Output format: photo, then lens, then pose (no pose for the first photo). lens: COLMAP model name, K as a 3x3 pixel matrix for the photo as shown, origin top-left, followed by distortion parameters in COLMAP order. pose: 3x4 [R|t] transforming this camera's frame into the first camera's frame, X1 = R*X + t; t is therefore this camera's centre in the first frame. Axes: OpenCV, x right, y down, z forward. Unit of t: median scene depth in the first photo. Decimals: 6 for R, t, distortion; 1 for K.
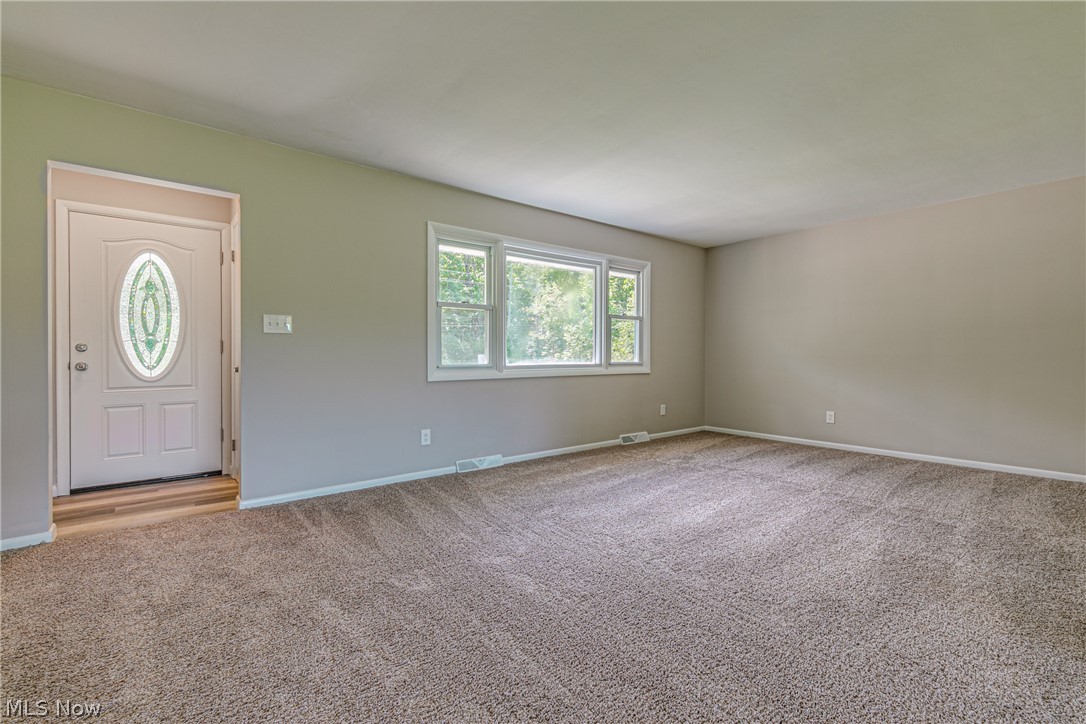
lens RADIAL K [[492.9, 0, 536.4], [0, 492.9, 360.2], [0, 0, 1]] dist [-0.028706, 0.002816]
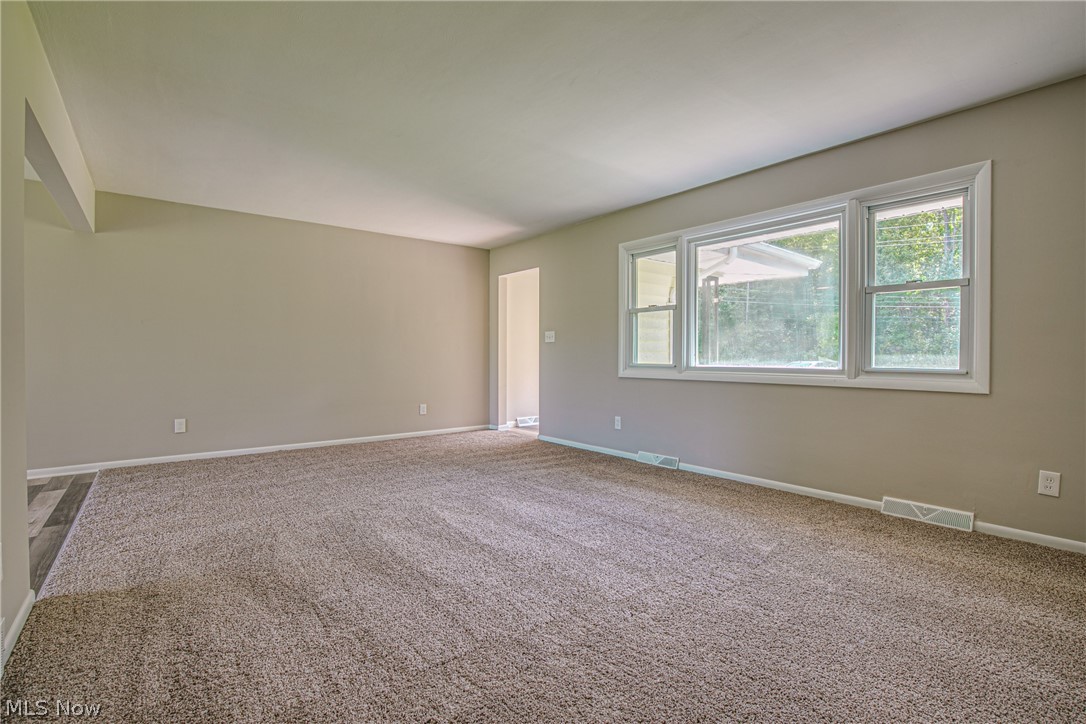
lens RADIAL K [[492.9, 0, 536.8], [0, 492.9, 356.5], [0, 0, 1]] dist [-0.028706, 0.002816]
pose [[-0.016284, 0.003549, -0.999861, 0.770896], [-0.011186, 0.999930, 0.003732, -0.007220], [0.999805, 0.011246, -0.016243, 0.633566]]
